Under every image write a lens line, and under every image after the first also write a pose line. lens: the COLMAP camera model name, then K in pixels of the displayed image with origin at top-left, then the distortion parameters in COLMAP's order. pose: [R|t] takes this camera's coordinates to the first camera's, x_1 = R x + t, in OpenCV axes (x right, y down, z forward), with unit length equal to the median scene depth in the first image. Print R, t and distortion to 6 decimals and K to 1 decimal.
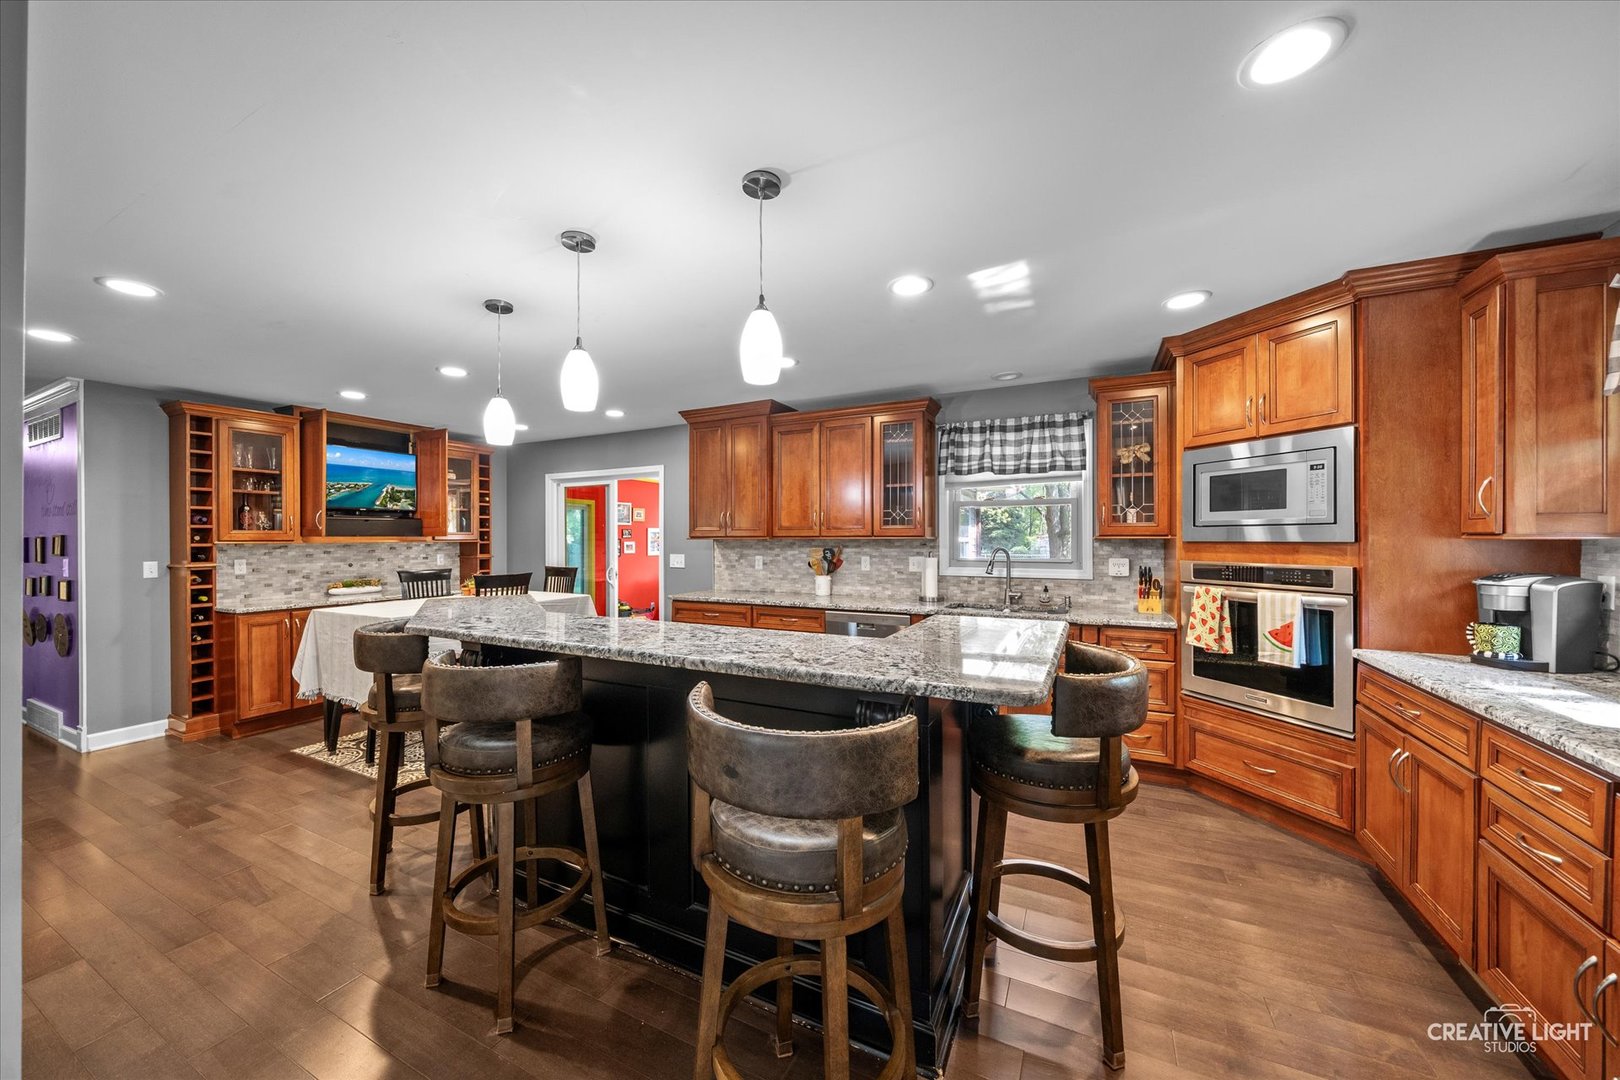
lens RADIAL K [[570.8, 0, 801.2], [0, 570.8, 539.1], [0, 0, 1]] dist [-0.001336, -0.000256]
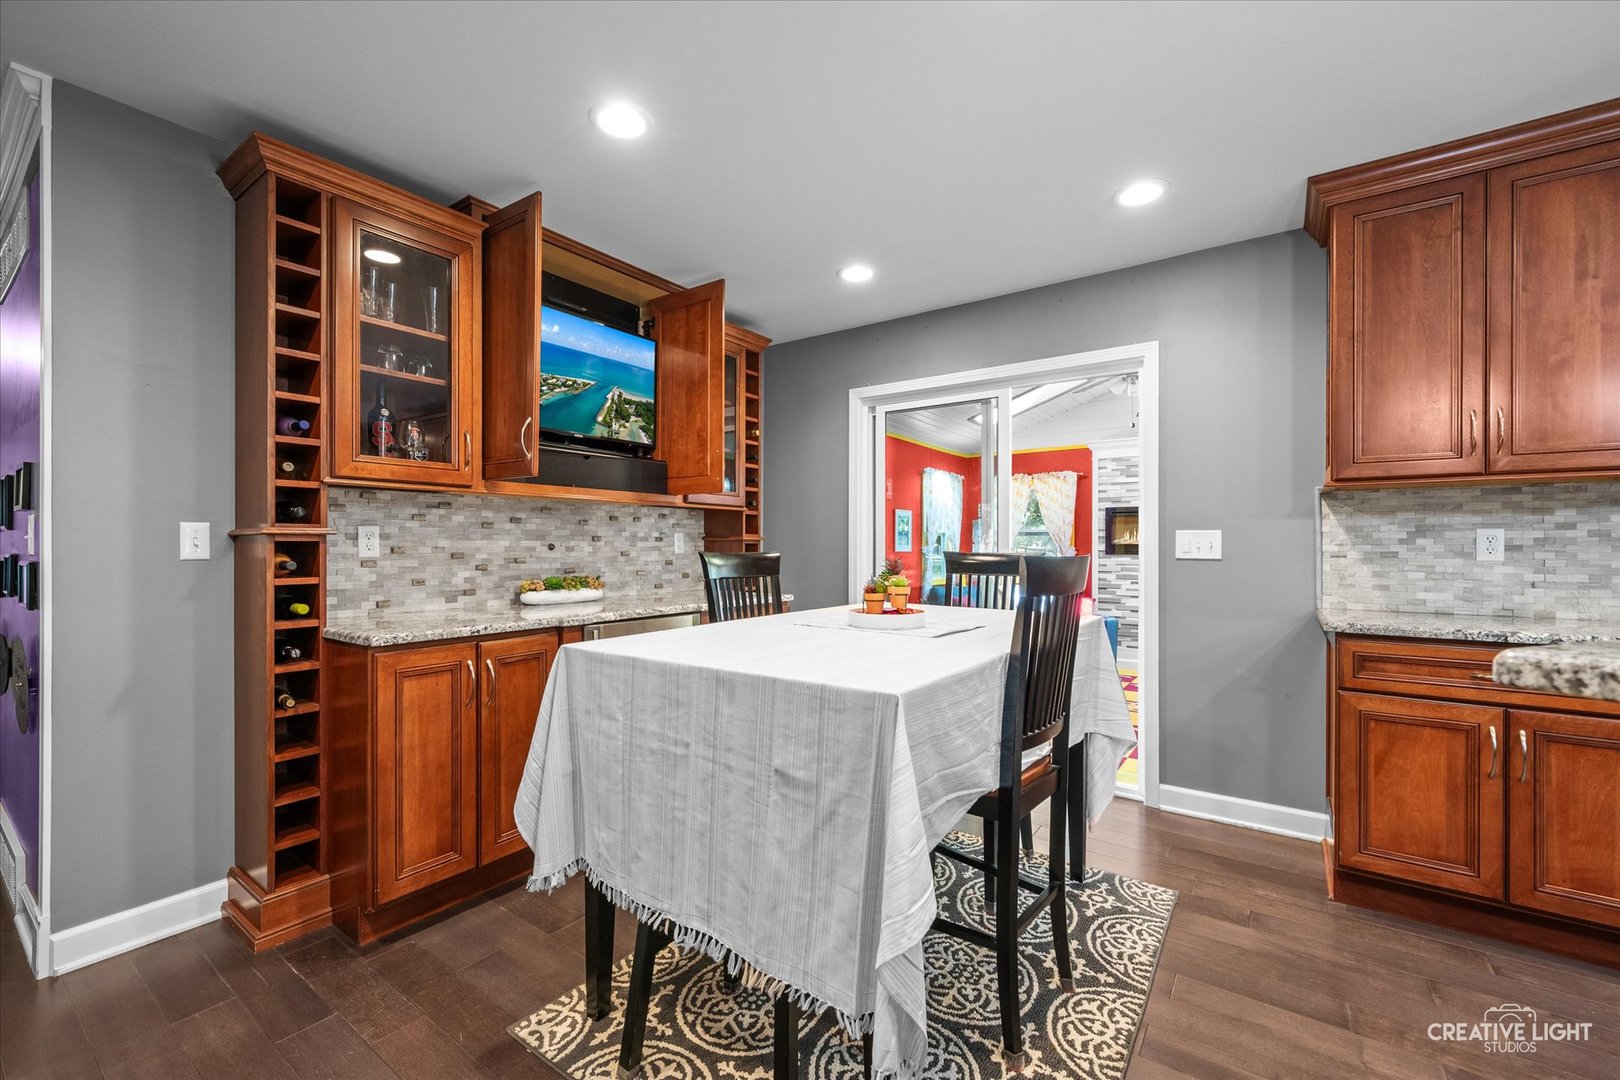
lens RADIAL K [[661.6, 0, 811.7], [0, 661.6, 545.7], [0, 0, 1]] dist [0.000341, -0.000027]
pose [[0.989017, 0.005979, -0.147684, -0.583960], [-0.006131, 0.999981, -0.000571, 0.053880], [0.147678, 0.001470, 0.989034, 0.553329]]
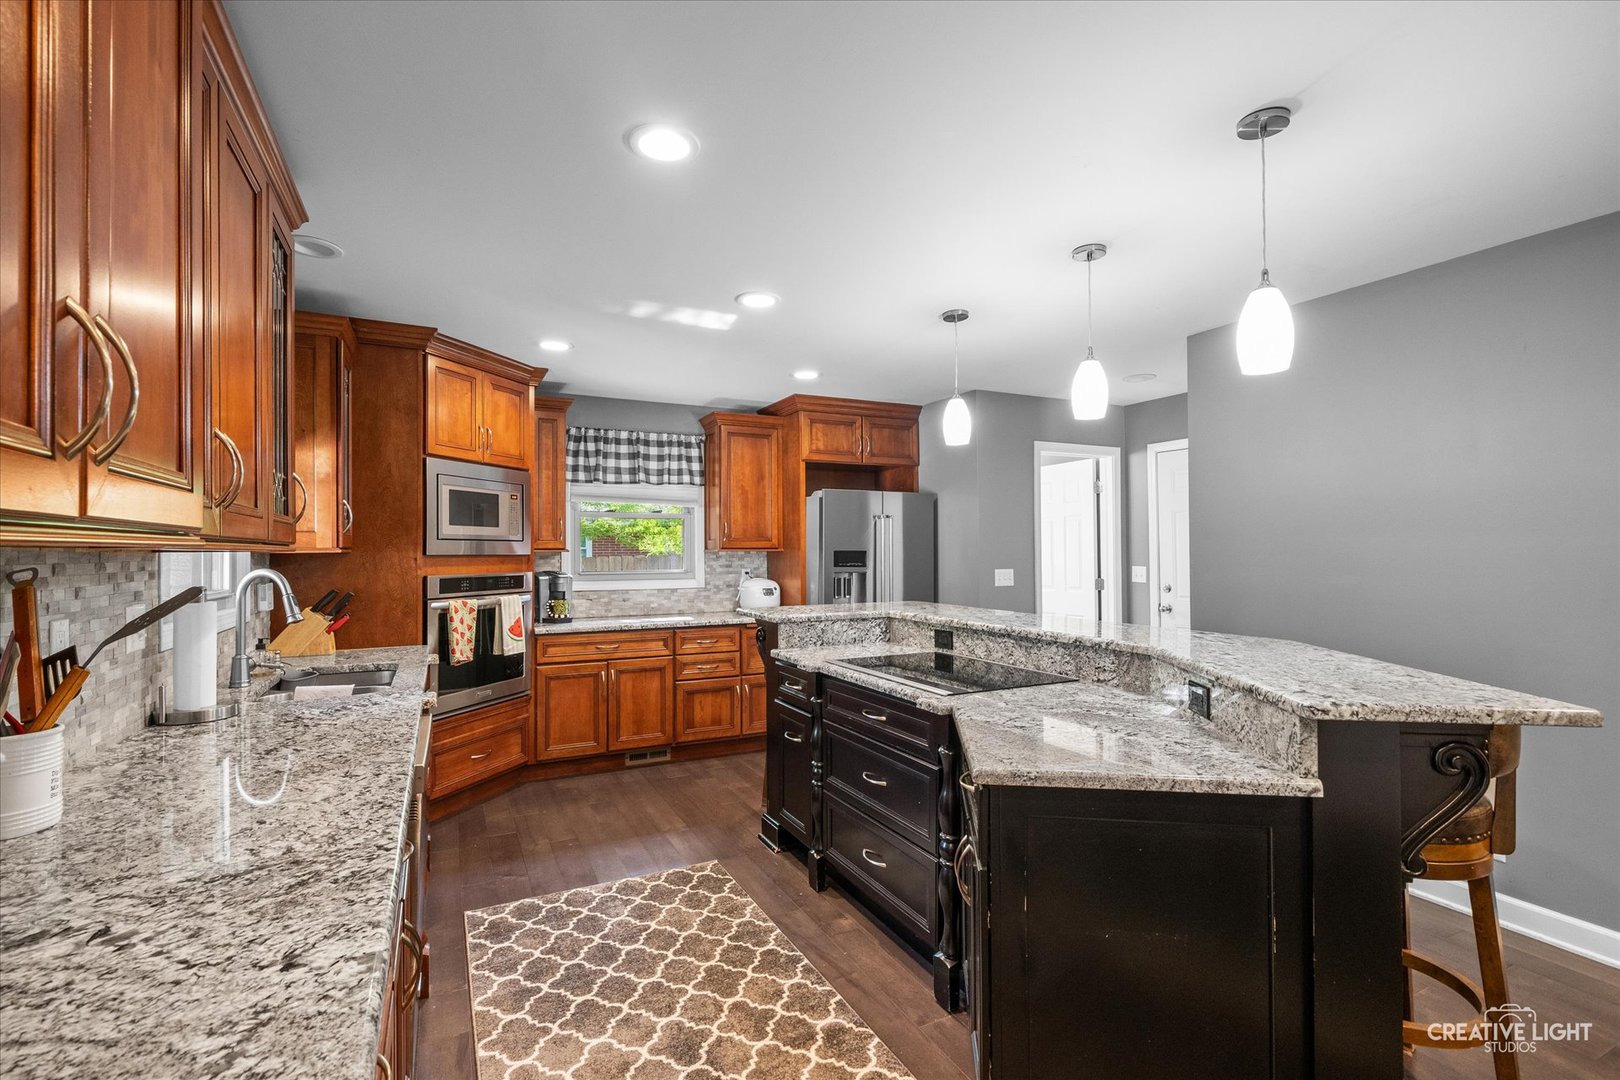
lens RADIAL K [[731.4, 0, 779.1], [0, 731.4, 543.8], [0, 0, 1]] dist [0.000244, -0.000131]
pose [[-0.783601, 0.013458, 0.621118, -0.370468], [0.009497, 0.999908, -0.009684, 0.002201], [-0.621192, -0.001690, -0.783657, 1.164214]]
